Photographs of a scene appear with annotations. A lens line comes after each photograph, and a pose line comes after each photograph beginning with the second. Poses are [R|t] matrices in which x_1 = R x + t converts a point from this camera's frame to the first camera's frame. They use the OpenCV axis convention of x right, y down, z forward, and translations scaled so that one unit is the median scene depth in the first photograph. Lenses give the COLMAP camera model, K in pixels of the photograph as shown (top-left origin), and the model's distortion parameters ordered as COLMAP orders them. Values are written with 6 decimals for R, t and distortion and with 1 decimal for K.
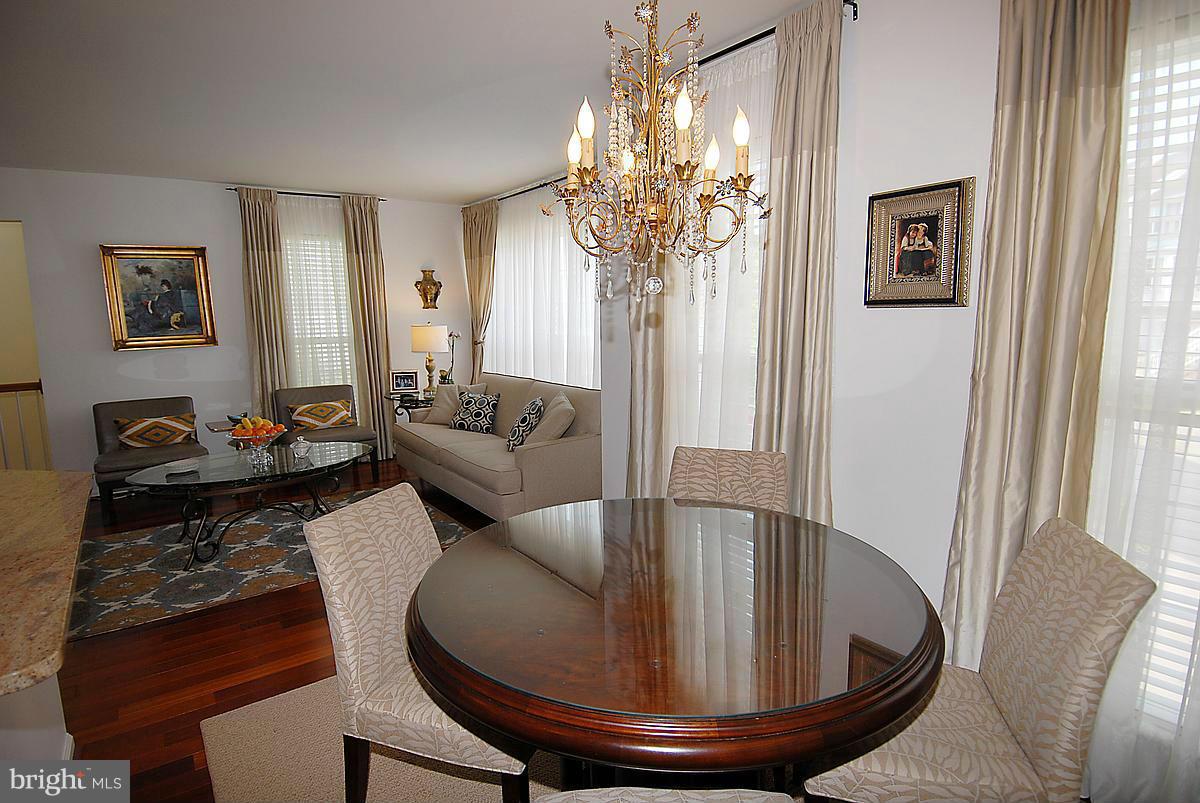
lens RADIAL K [[632.0, 0, 600.0], [0, 632.0, 401.5], [0, 0, 1]] dist [0.056026, -0.058090]
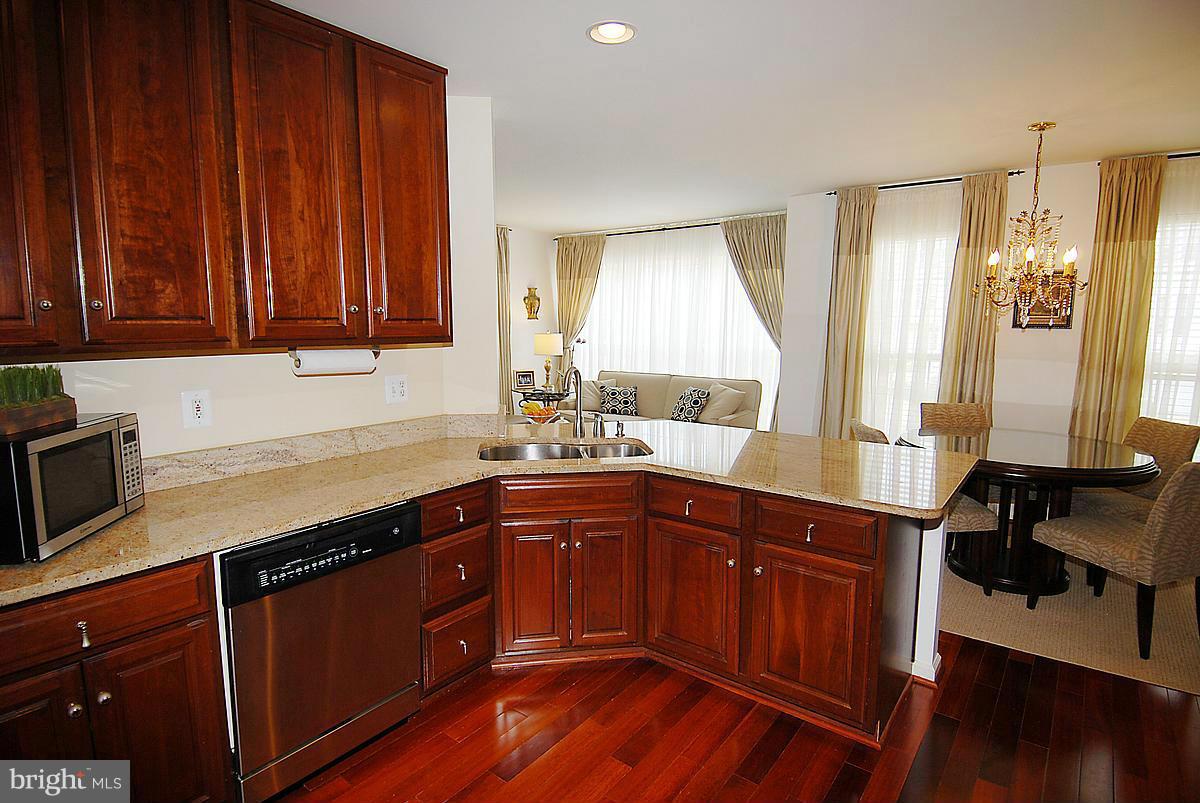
lens RADIAL K [[632.0, 0, 600.0], [0, 632.0, 401.5], [0, 0, 1]] dist [0.056026, -0.058090]
pose [[0.966194, -0.013935, 0.257440, -0.577205], [0.017867, 0.999757, -0.012939, 0.034937], [-0.257197, 0.017101, 0.966208, -0.245189]]
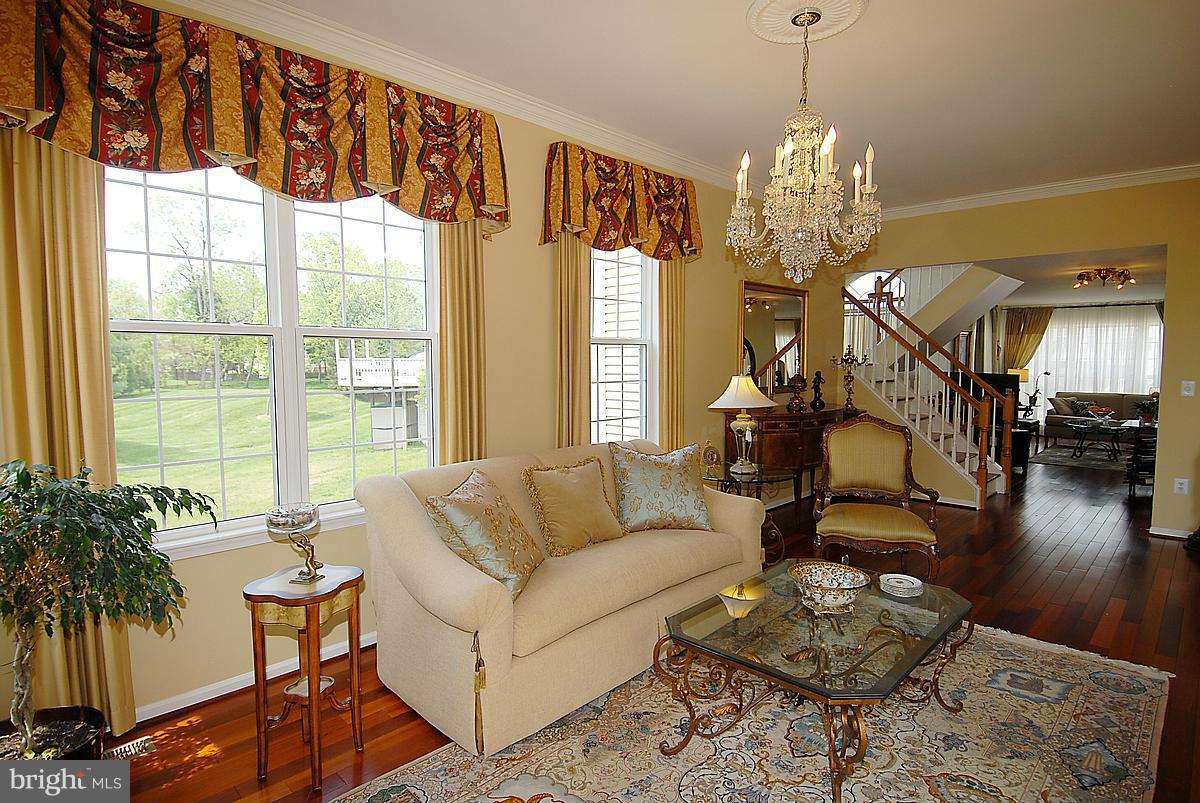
lens RADIAL K [[625.7, 0, 600.0], [0, 625.7, 401.5], [0, 0, 1]] dist [0.043046, -0.049078]
pose [[0.988064, 0.003854, 0.153993, -2.137521], [0.007464, 0.997315, -0.072855, 0.130017], [-0.153861, 0.073135, 0.985382, -0.831163]]
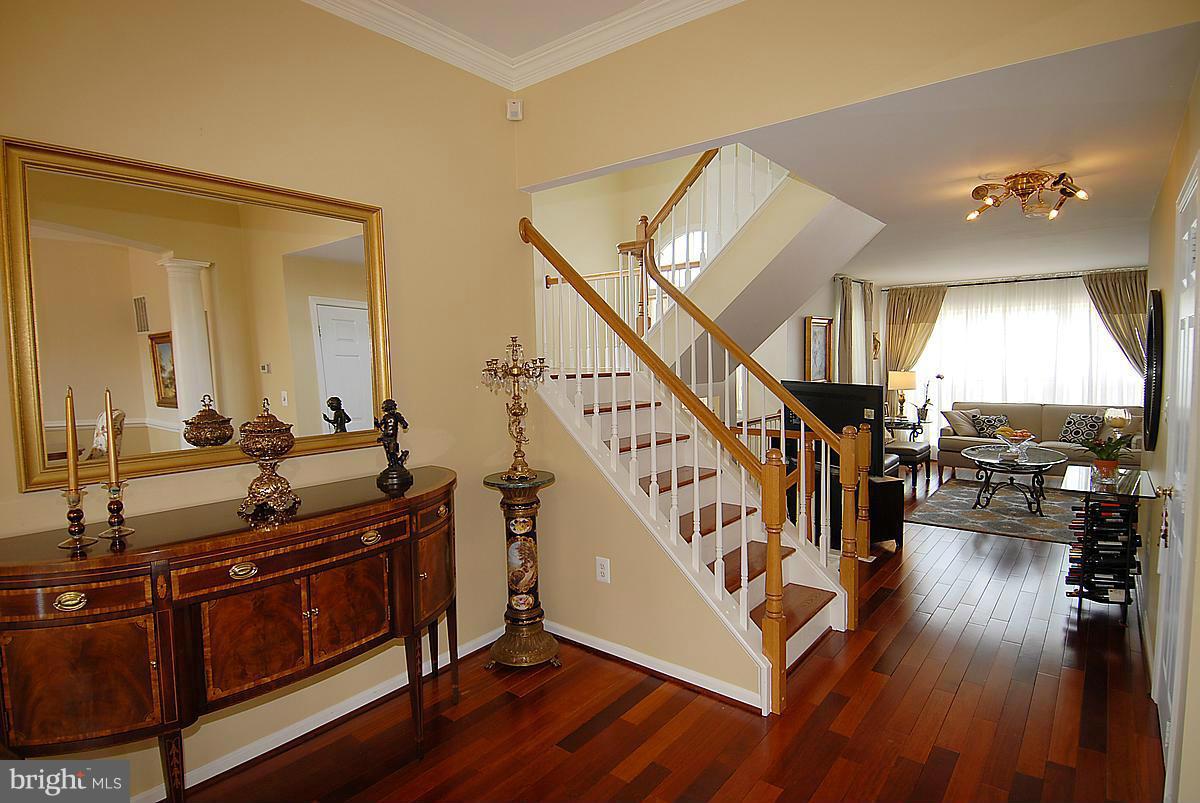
lens RADIAL K [[632.0, 0, 600.0], [0, 632.0, 401.5], [0, 0, 1]] dist [0.056026, -0.058090]
pose [[0.965565, -0.019036, 0.259465, -1.507575], [0.039311, 0.996544, -0.073178, 0.030919], [-0.257175, 0.080858, 0.962976, -0.235936]]
